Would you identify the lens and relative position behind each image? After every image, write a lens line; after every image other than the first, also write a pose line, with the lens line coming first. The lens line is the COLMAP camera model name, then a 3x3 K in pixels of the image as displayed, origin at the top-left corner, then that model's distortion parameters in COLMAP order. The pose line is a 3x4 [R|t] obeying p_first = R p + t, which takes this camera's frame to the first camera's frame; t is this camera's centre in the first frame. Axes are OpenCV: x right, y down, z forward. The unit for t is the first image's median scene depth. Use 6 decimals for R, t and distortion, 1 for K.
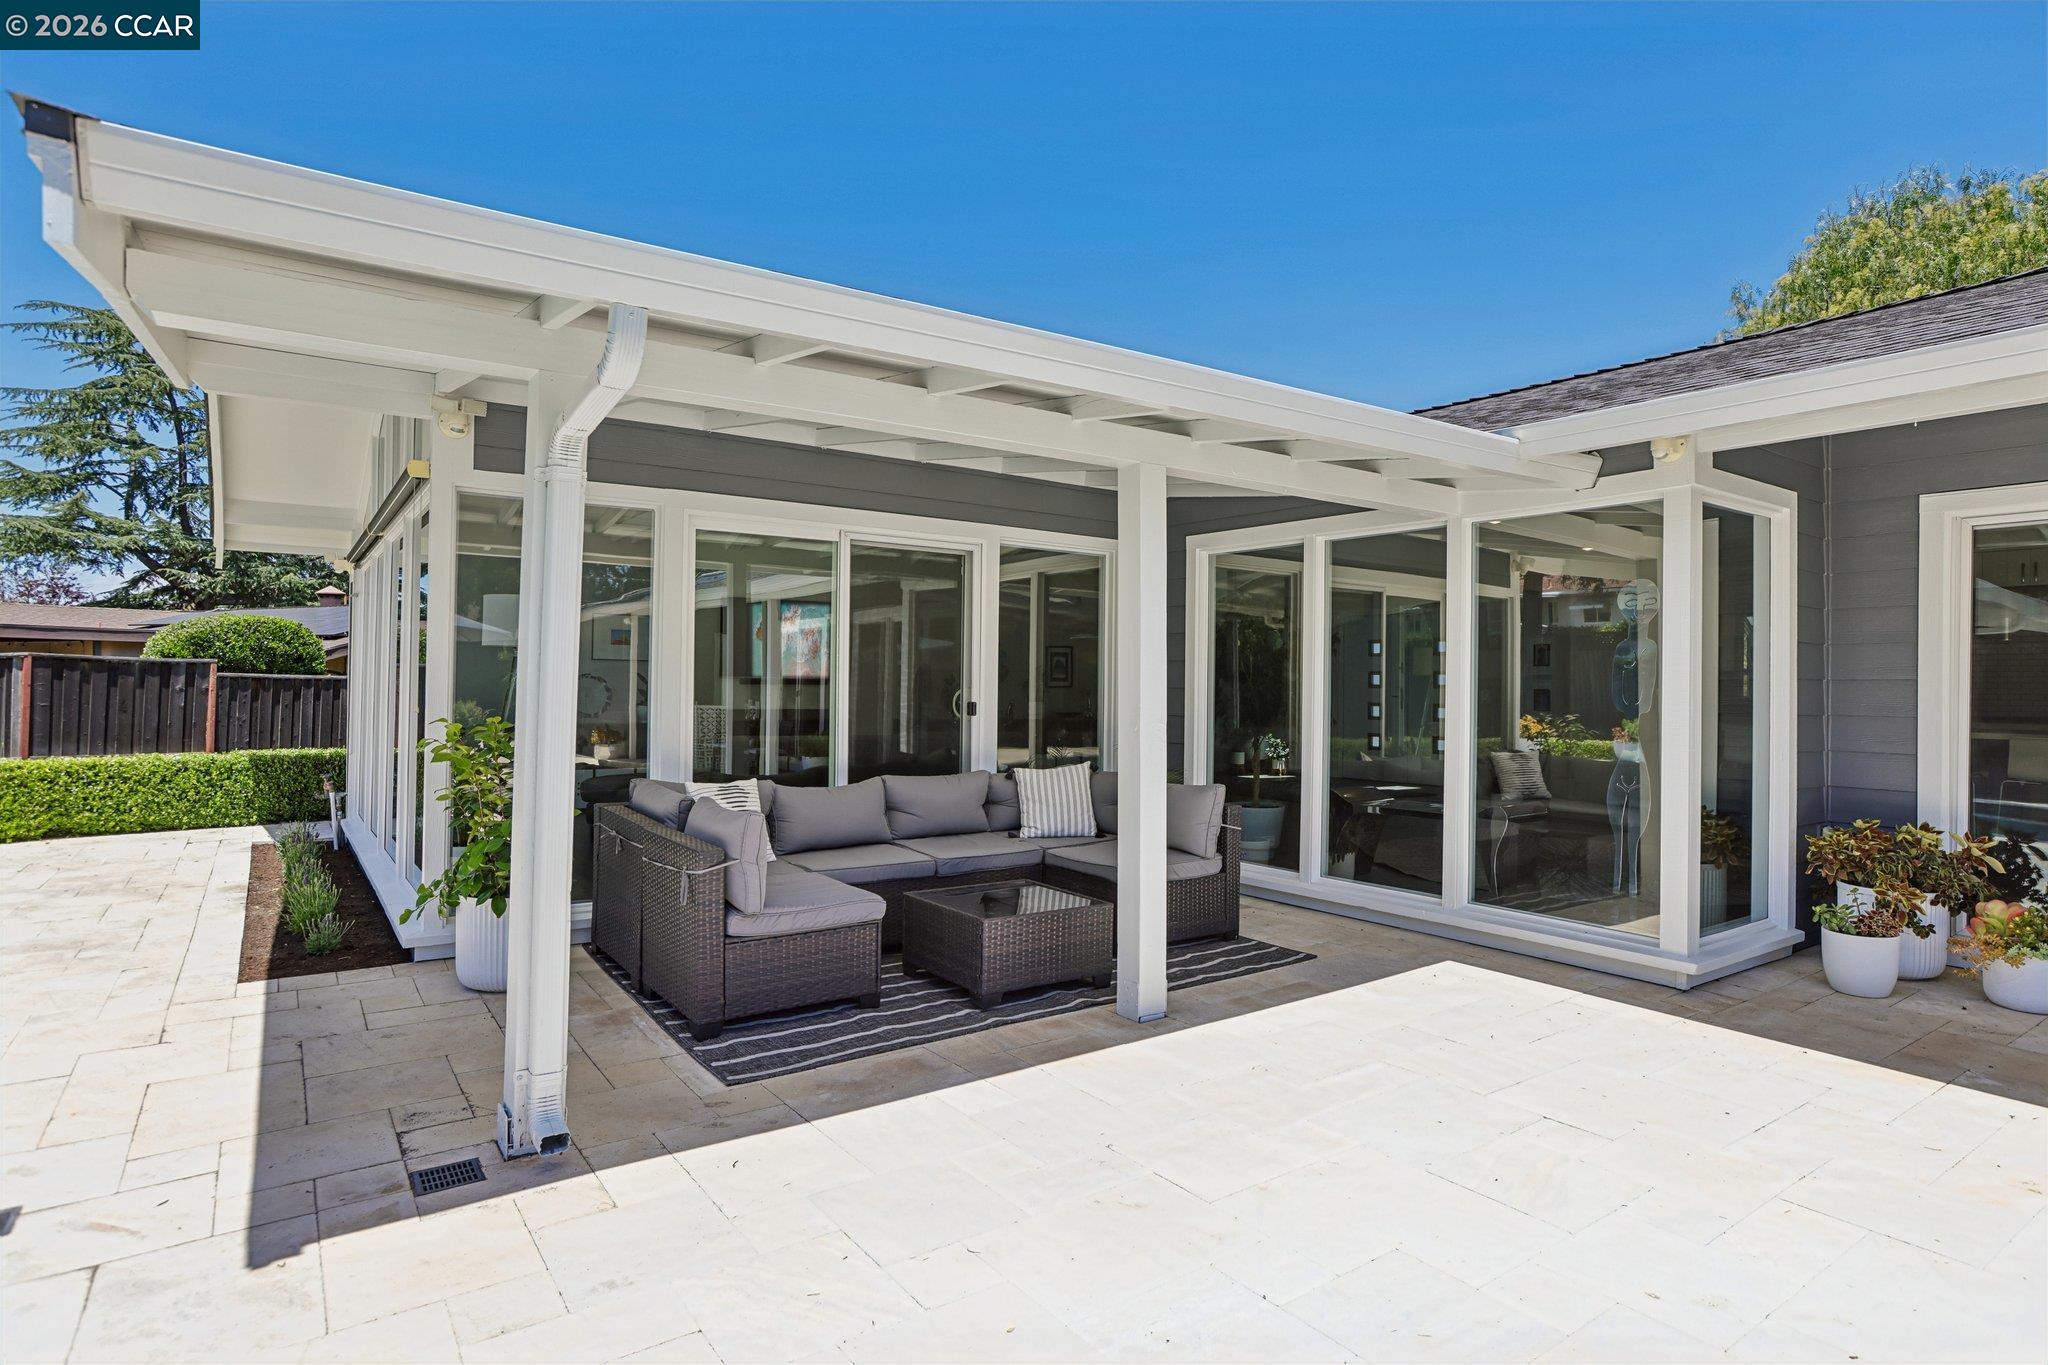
lens RADIAL K [[1060.6, 0, 1025.9], [0, 1060.6, 673.4], [0, 0, 1]] dist [0.004664, 0.000622]
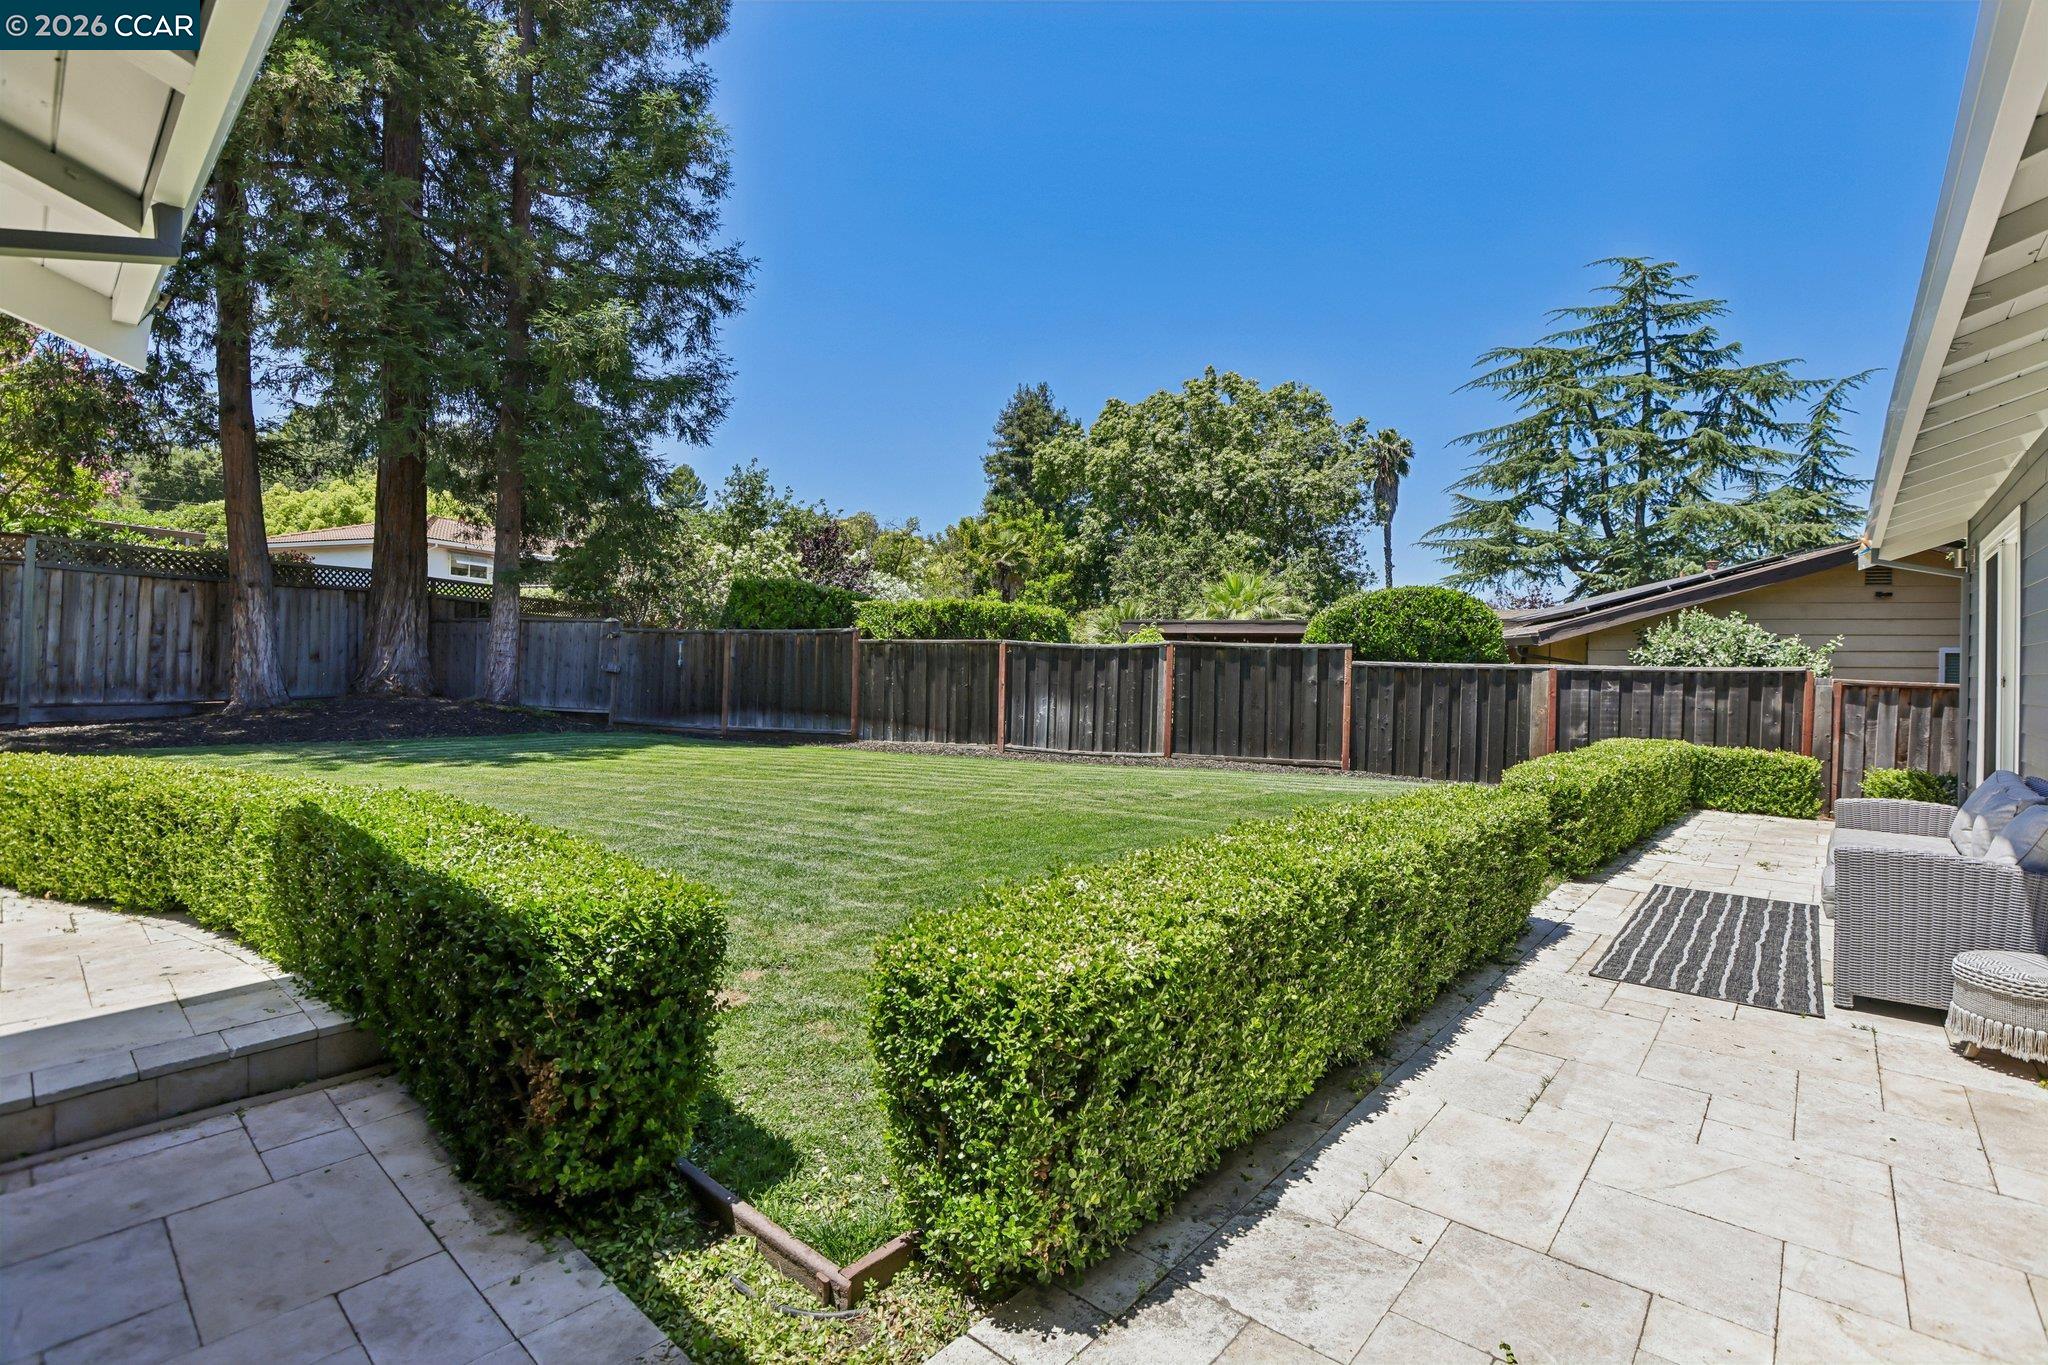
lens RADIAL K [[946.2, 0, 1027.2], [0, 946.2, 678.6], [0, 0, 1]] dist [0.017755, 0.000641]
pose [[0.257827, -0.004734, -0.966180, -0.147831], [0.000474, 0.999988, -0.004773, 0.014638], [0.966191, 0.000772, 0.257826, 0.572649]]
